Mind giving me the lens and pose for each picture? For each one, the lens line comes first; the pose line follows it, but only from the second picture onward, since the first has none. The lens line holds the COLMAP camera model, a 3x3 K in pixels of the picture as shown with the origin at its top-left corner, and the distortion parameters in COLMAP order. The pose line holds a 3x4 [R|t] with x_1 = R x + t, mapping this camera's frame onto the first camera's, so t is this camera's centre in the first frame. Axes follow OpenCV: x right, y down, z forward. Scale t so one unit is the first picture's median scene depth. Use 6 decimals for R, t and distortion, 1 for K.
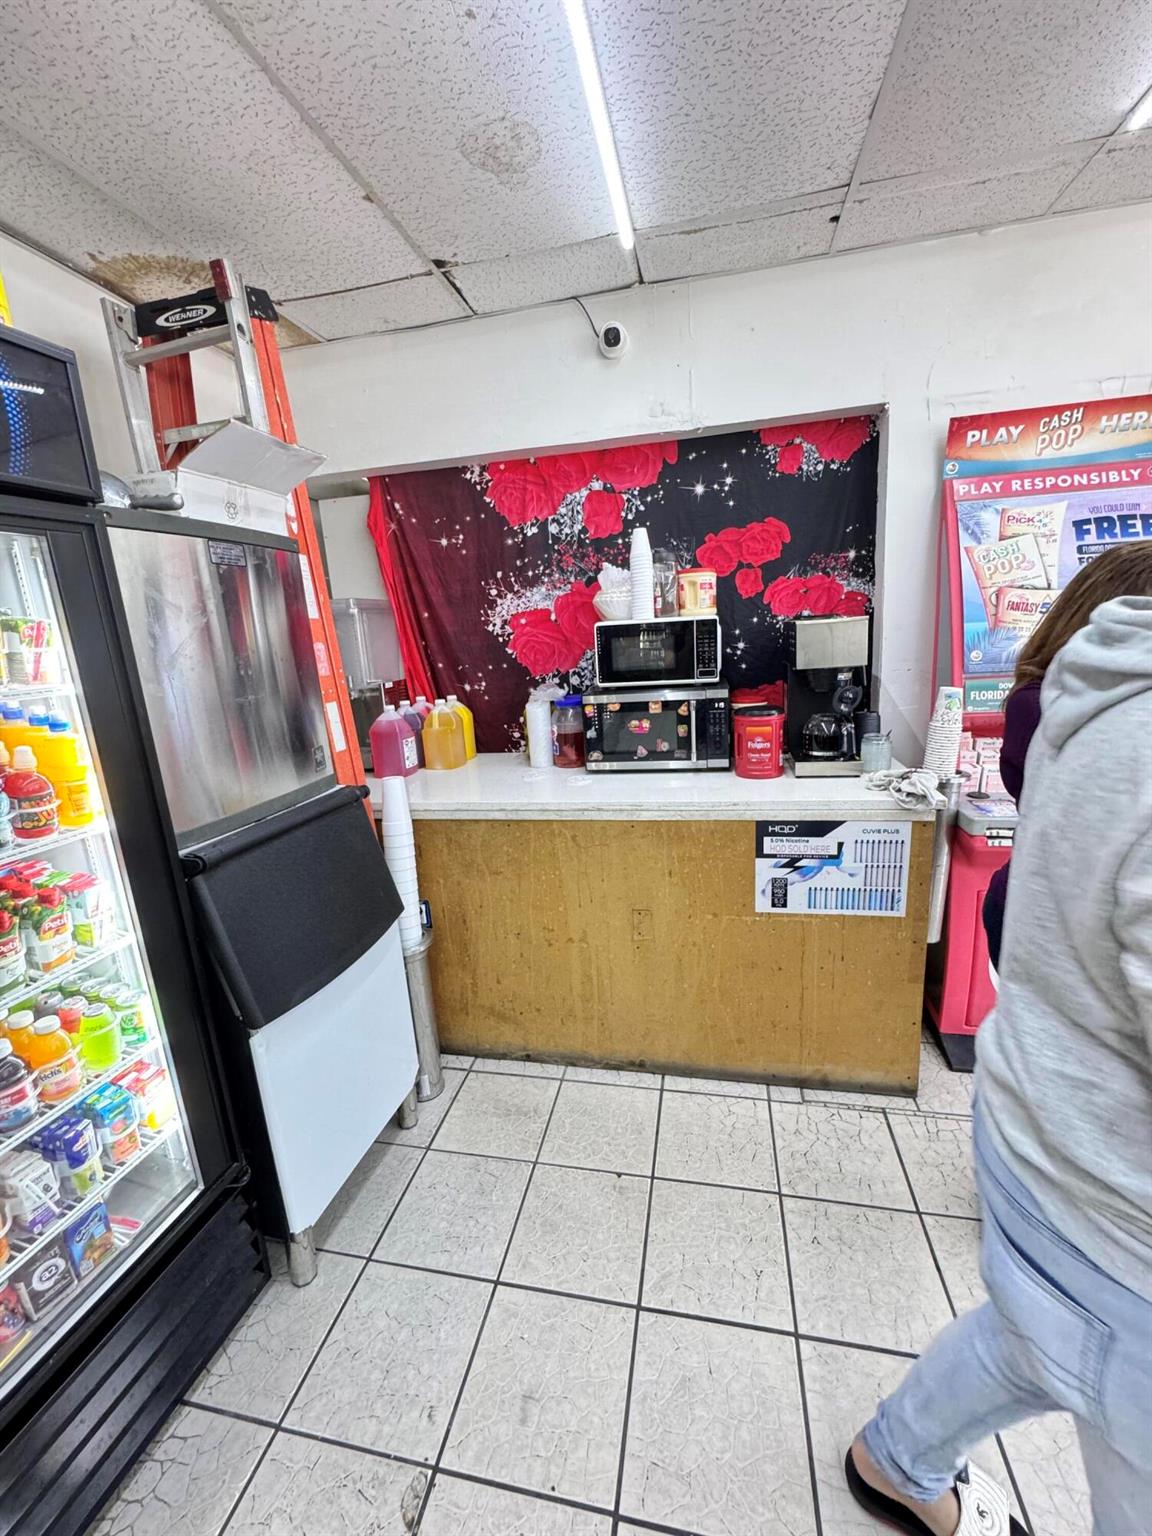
lens RADIAL K [[614.0, 0, 576.7], [0, 614.0, 766.7], [0, 0, 1]] dist [-0.002814, 0.000142]
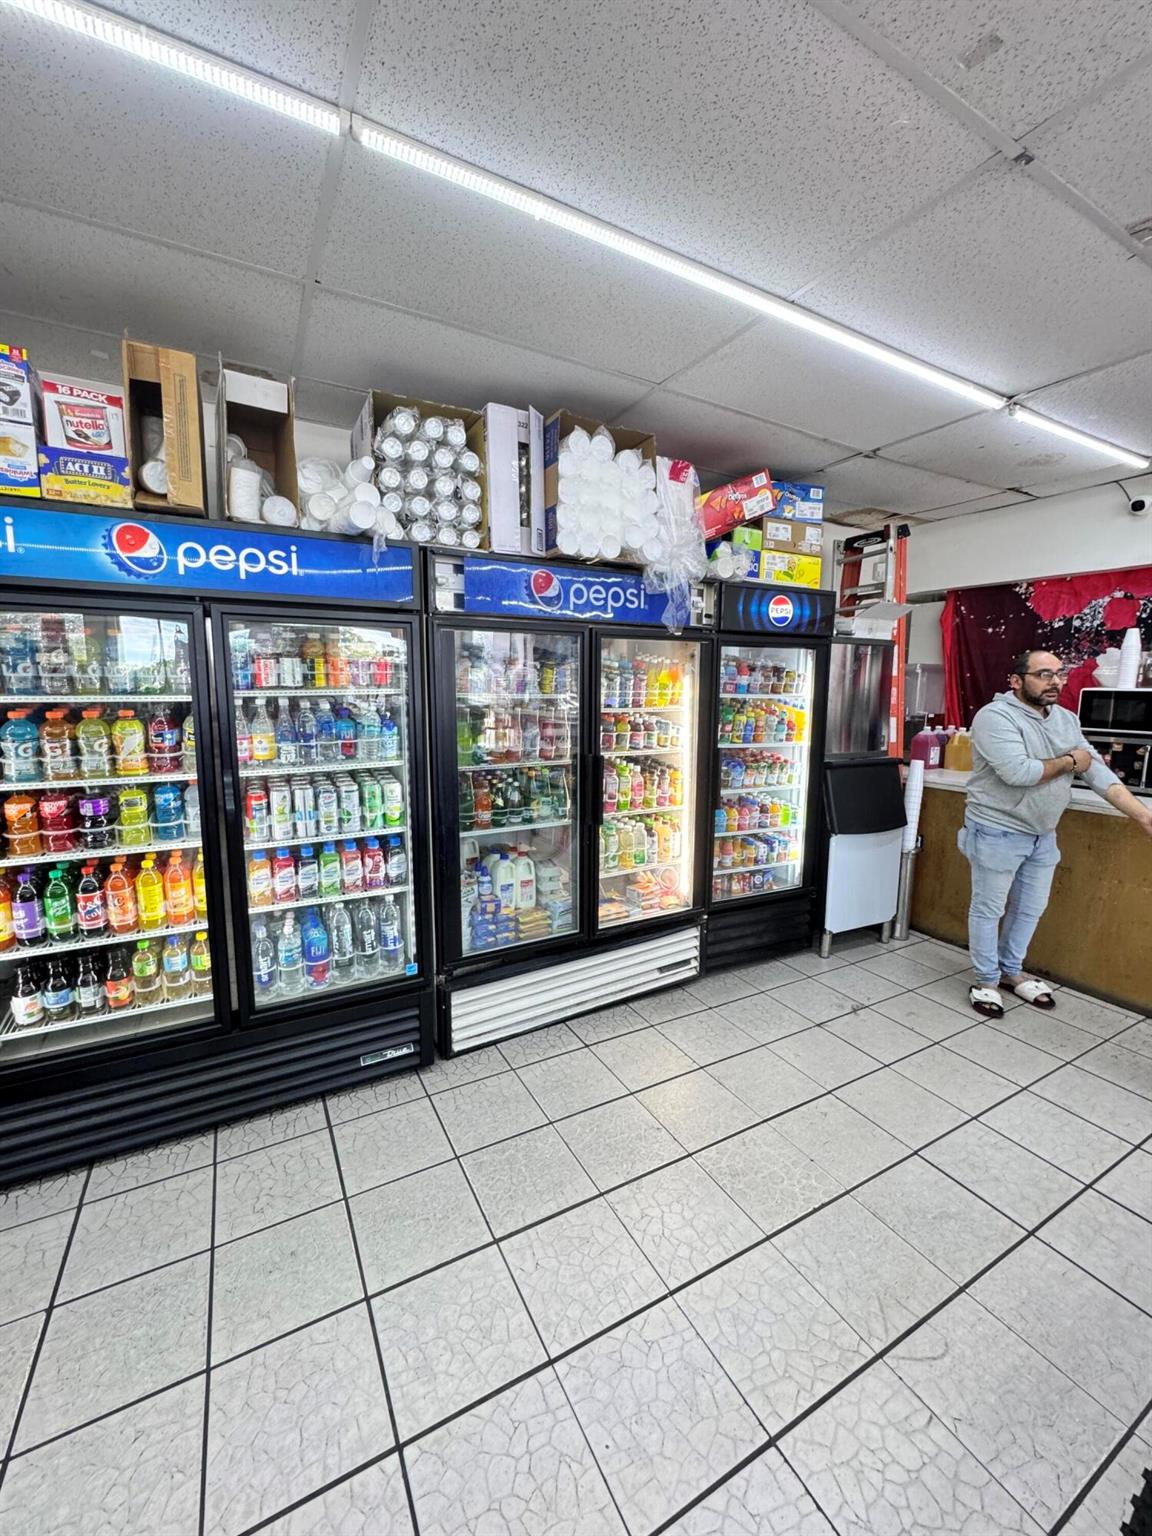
lens RADIAL K [[614.0, 0, 576.7], [0, 614.0, 766.7], [0, 0, 1]] dist [-0.002814, 0.000142]
pose [[0.651841, 0.169673, -0.739131, 0.411312], [-0.217831, 0.975468, 0.031820, 0.203945], [0.726397, 0.140264, 0.672810, -1.022028]]
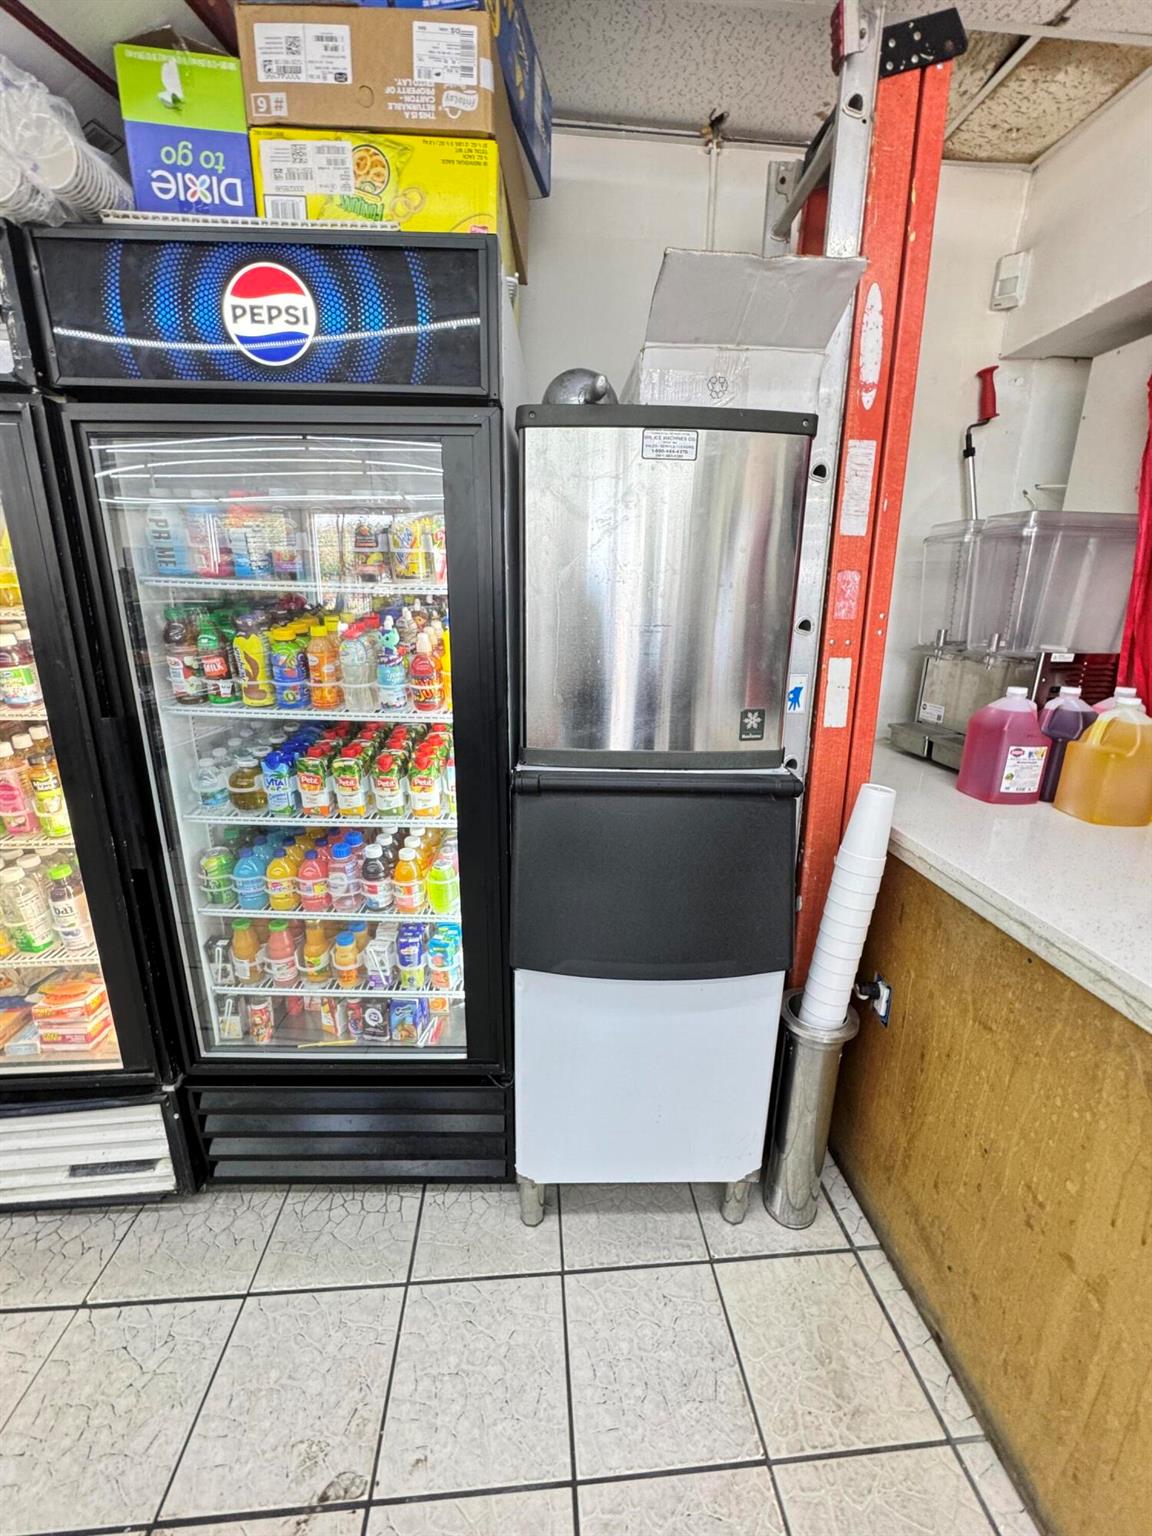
lens RADIAL K [[614.0, 0, 576.7], [0, 614.0, 766.7], [0, 0, 1]] dist [-0.002814, 0.000142]
pose [[0.289823, 0.319095, -0.902320, 0.183756], [-0.246979, 0.935787, 0.251601, -0.086738], [0.924664, 0.149934, 0.350023, 0.470123]]
